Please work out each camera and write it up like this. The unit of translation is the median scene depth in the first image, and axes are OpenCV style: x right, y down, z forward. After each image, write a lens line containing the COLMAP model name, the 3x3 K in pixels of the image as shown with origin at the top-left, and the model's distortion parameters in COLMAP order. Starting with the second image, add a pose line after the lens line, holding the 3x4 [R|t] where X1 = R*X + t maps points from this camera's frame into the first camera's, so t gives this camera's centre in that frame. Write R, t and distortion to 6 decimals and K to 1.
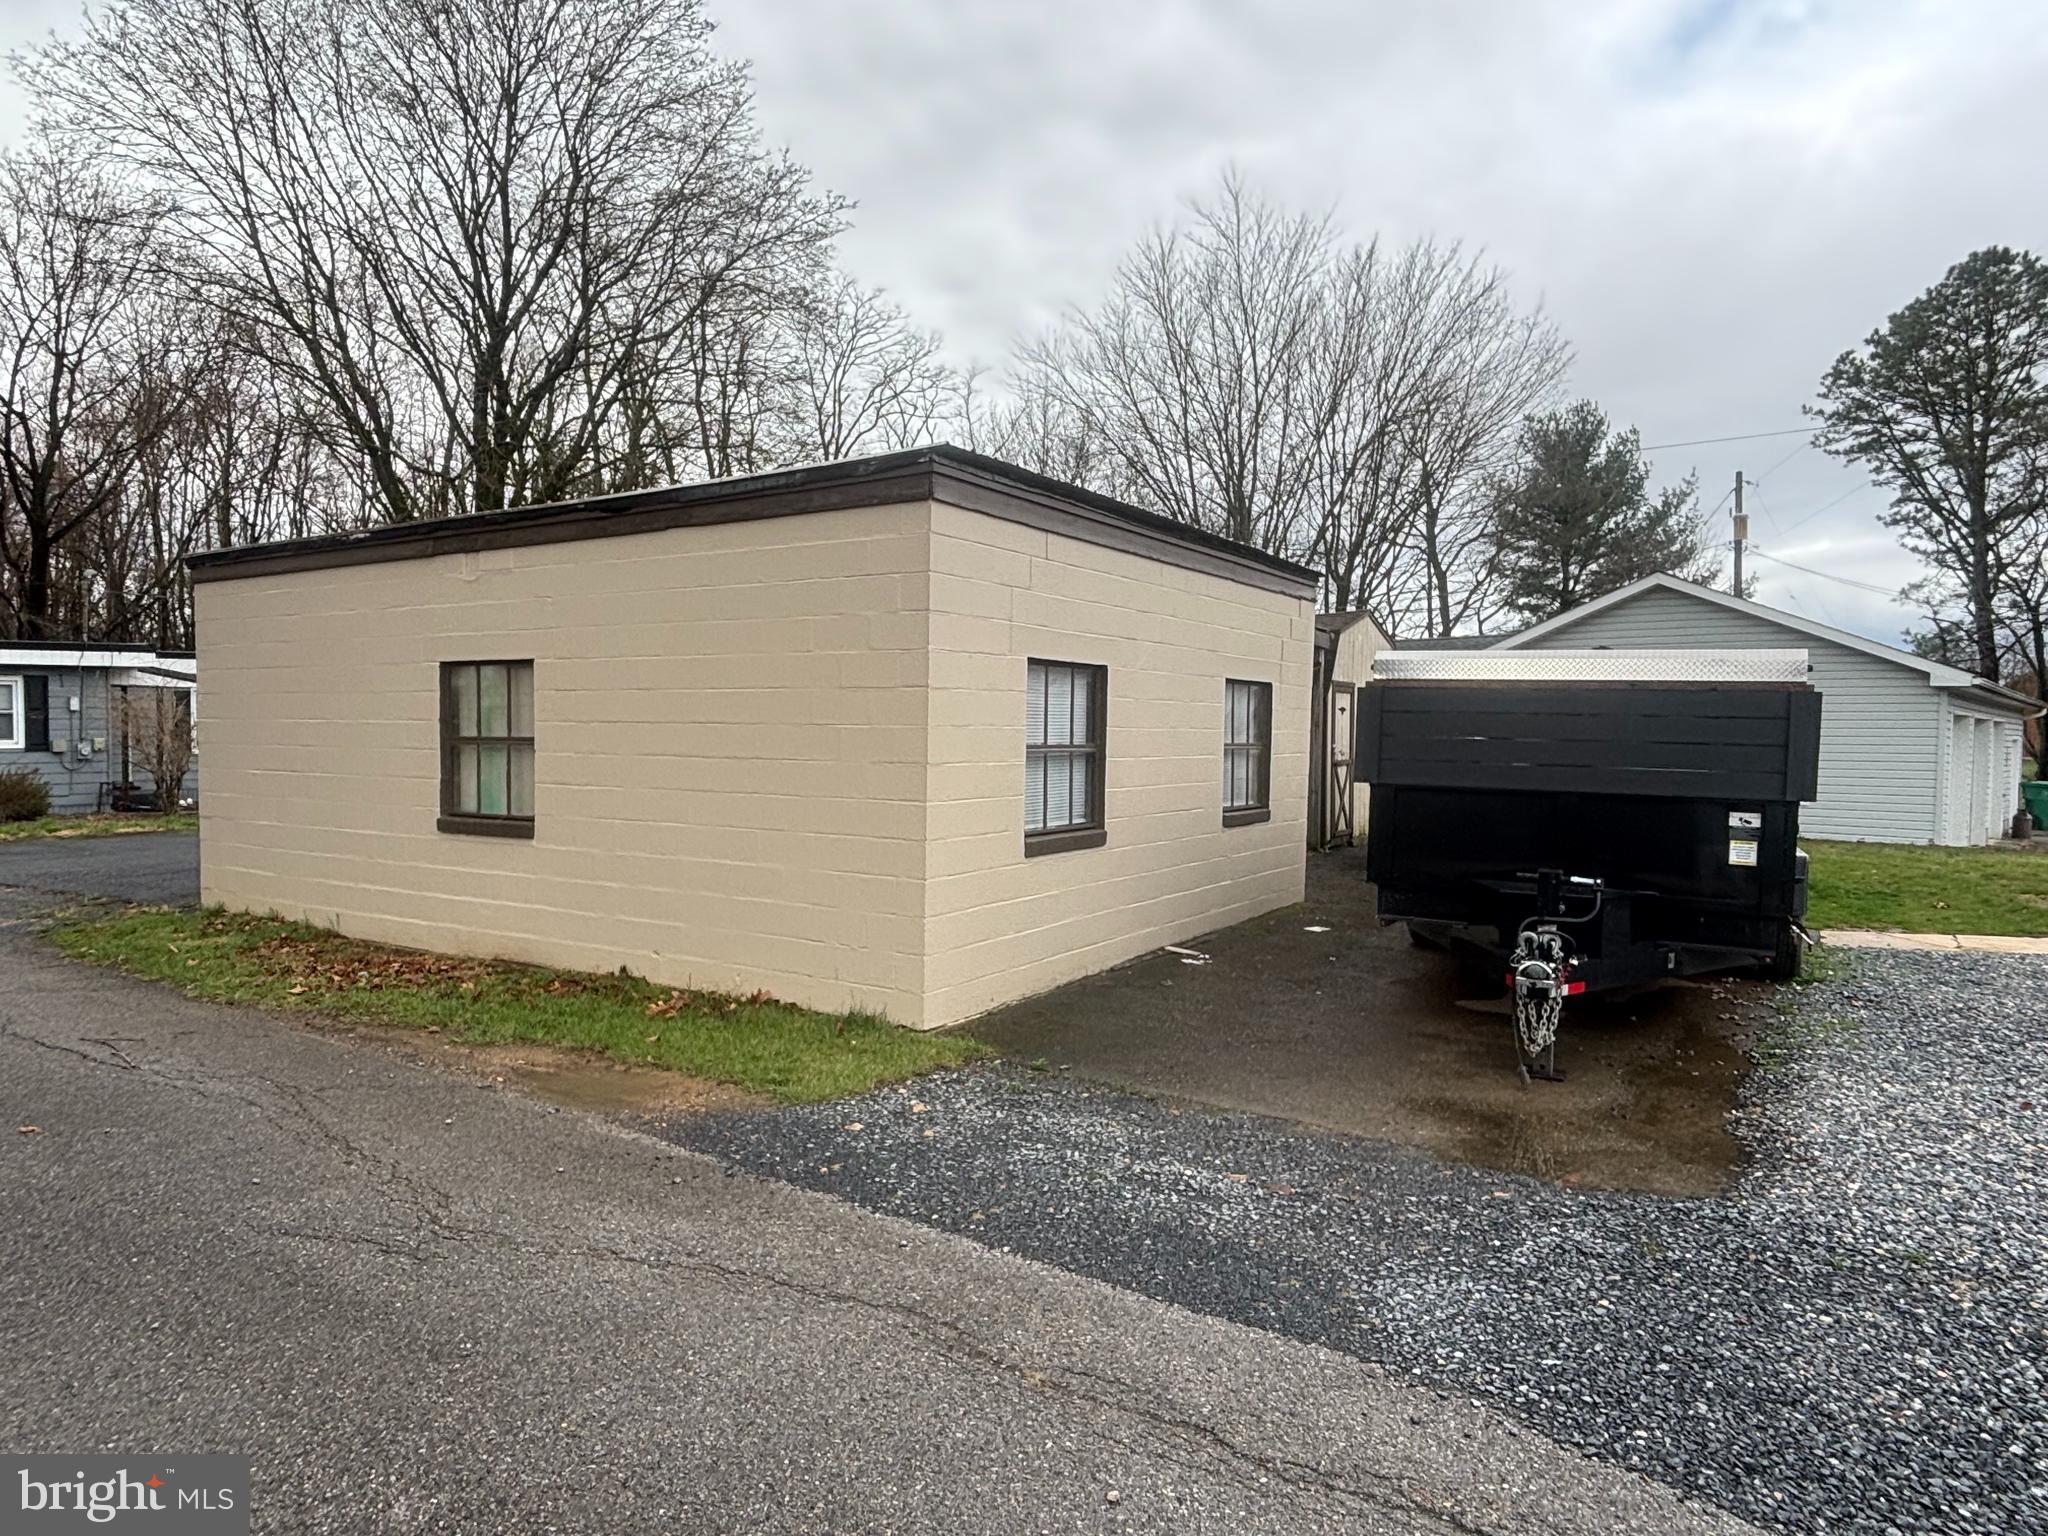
lens RADIAL K [[1260.2, 0, 1020.0], [0, 1260.2, 771.5], [0, 0, 1]] dist [-0.002138, 0.000477]
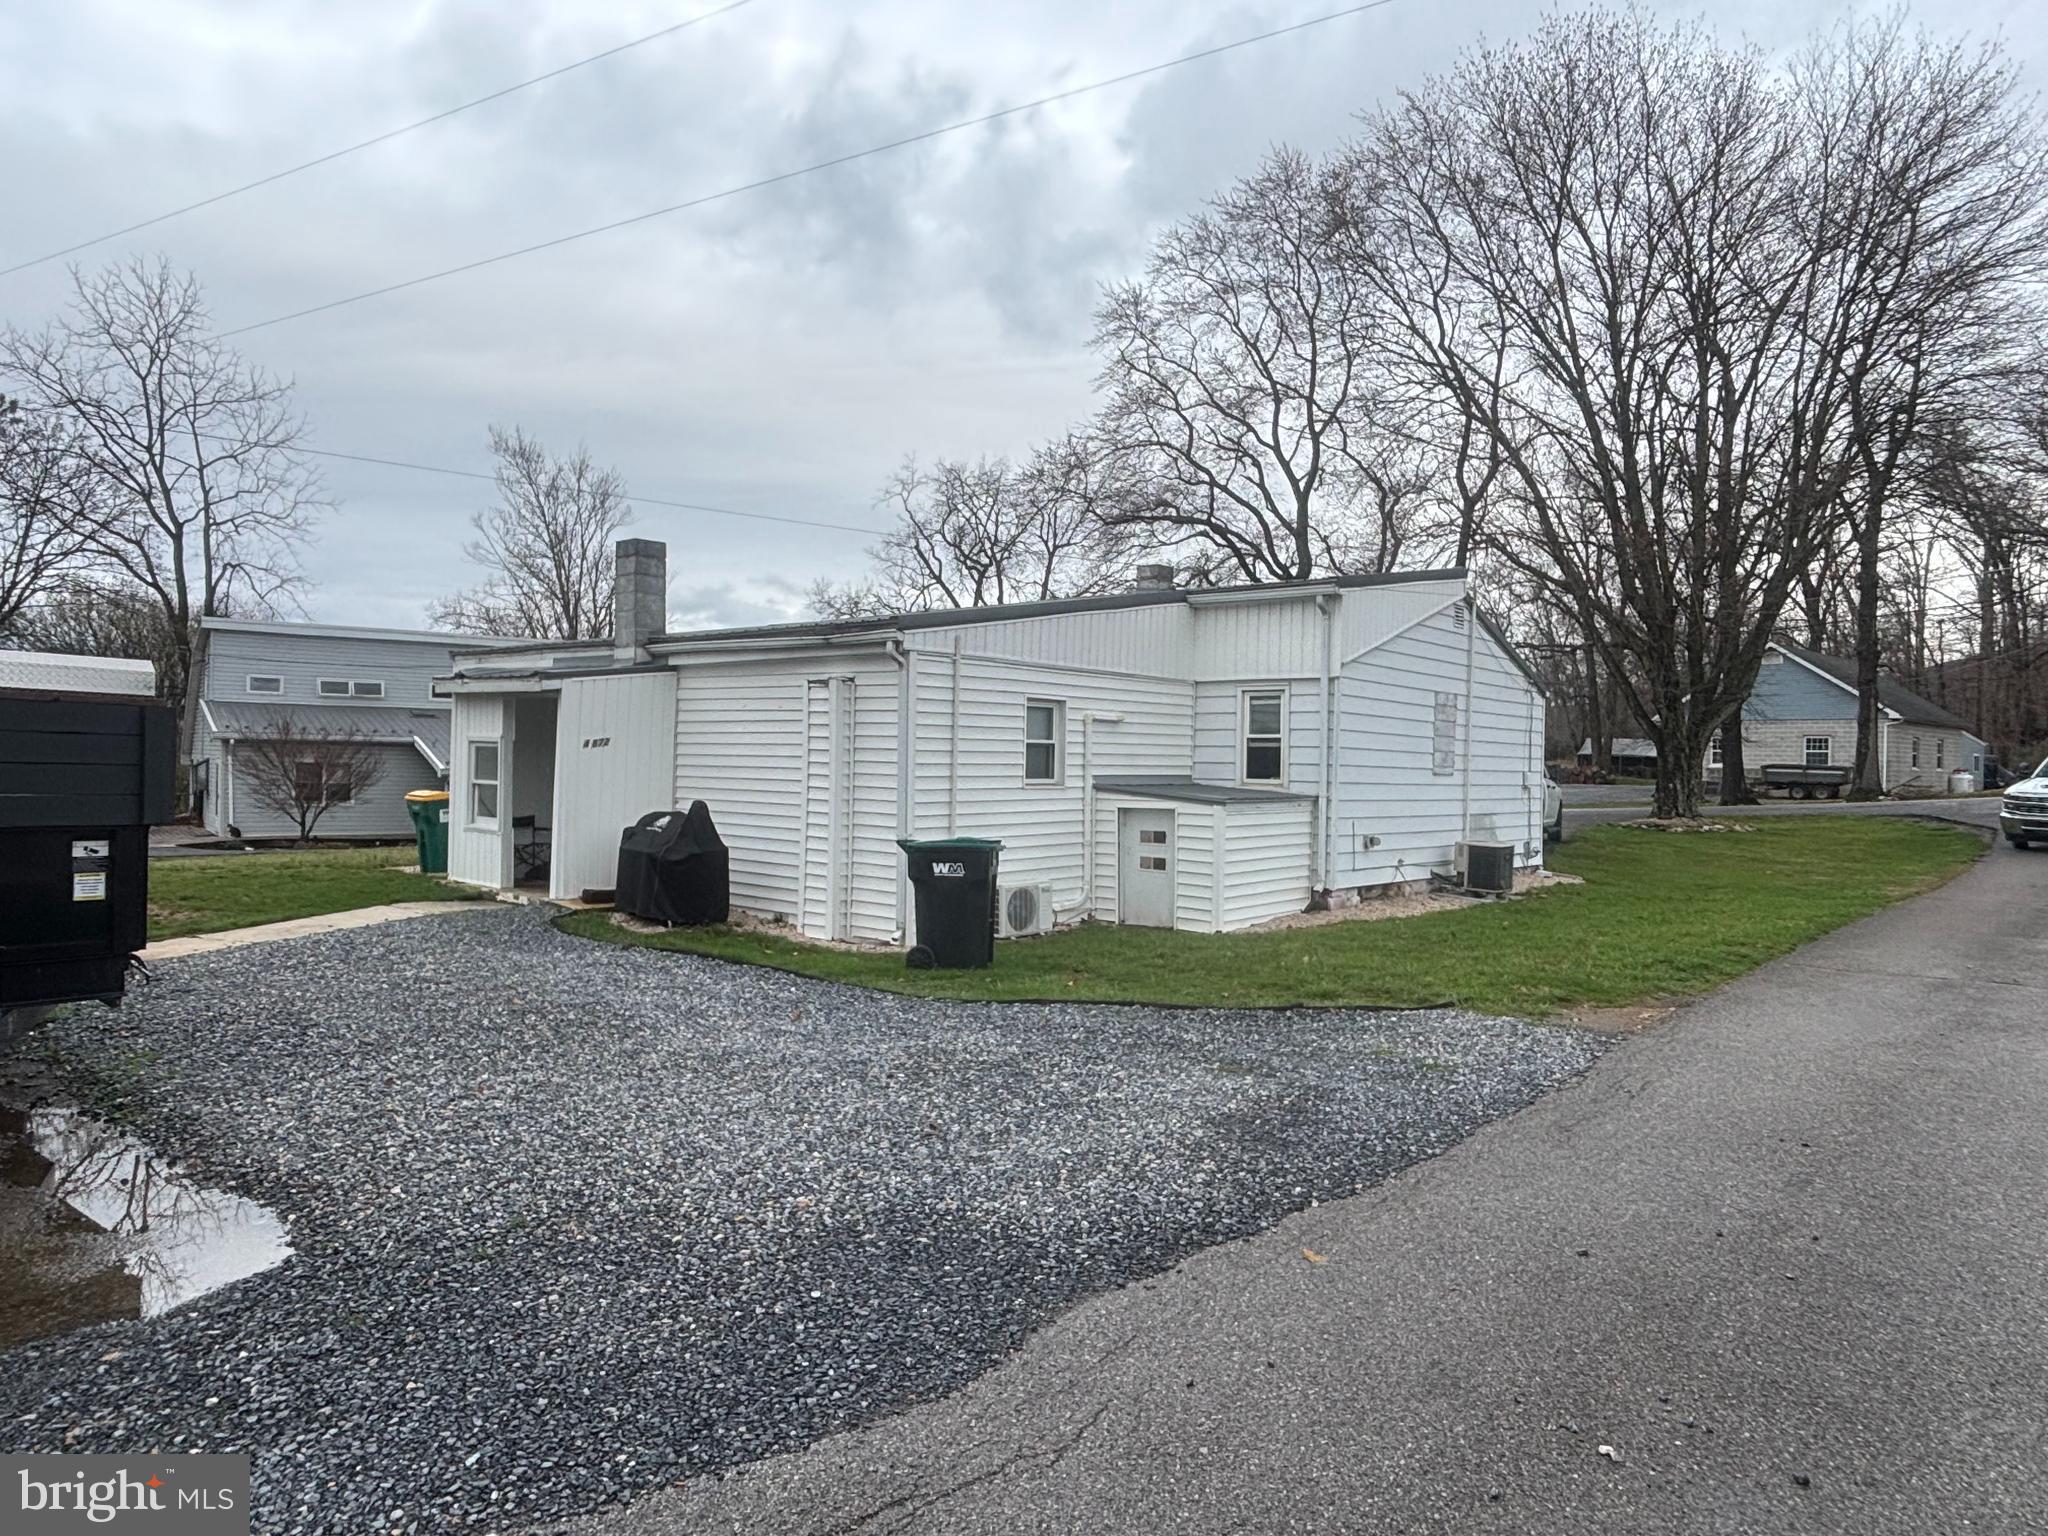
lens RADIAL K [[1260.2, 0, 1029.3], [0, 1260.2, 764.9], [0, 0, 1]] dist [-0.002138, 0.000477]
pose [[0.186996, -0.015219, 0.982243, -0.238714], [0.025933, 0.999608, 0.010551, -0.018087], [-0.982018, 0.023499, 0.187317, 0.263413]]
